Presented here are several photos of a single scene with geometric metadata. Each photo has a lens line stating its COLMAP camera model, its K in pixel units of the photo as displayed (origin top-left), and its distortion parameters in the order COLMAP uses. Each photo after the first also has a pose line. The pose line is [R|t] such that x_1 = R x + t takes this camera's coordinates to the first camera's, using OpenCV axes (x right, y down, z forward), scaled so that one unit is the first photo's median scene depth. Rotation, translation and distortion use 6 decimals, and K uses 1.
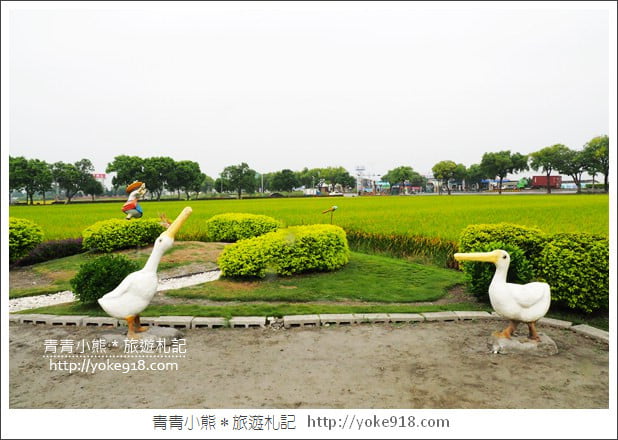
lens RADIAL K [[435.2, 0, 311.7], [0, 435.2, 218.1], [0, 0, 1]] dist [-0.043387, 0.010514]
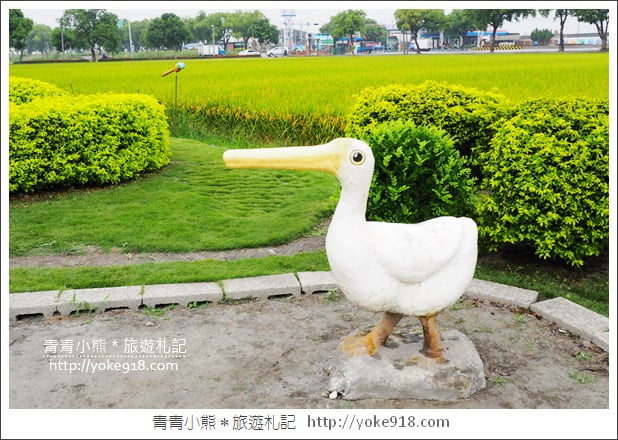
lens RADIAL K [[630.8, 0, 309.0], [0, 630.8, 220.0], [0, 0, 1]] dist [-0.008841, 0.006057]
pose [[0.991491, -0.035178, 0.125333, 0.229668], [0.009623, 0.979966, 0.198933, 0.023163], [-0.129820, -0.196035, 0.971966, 0.315350]]
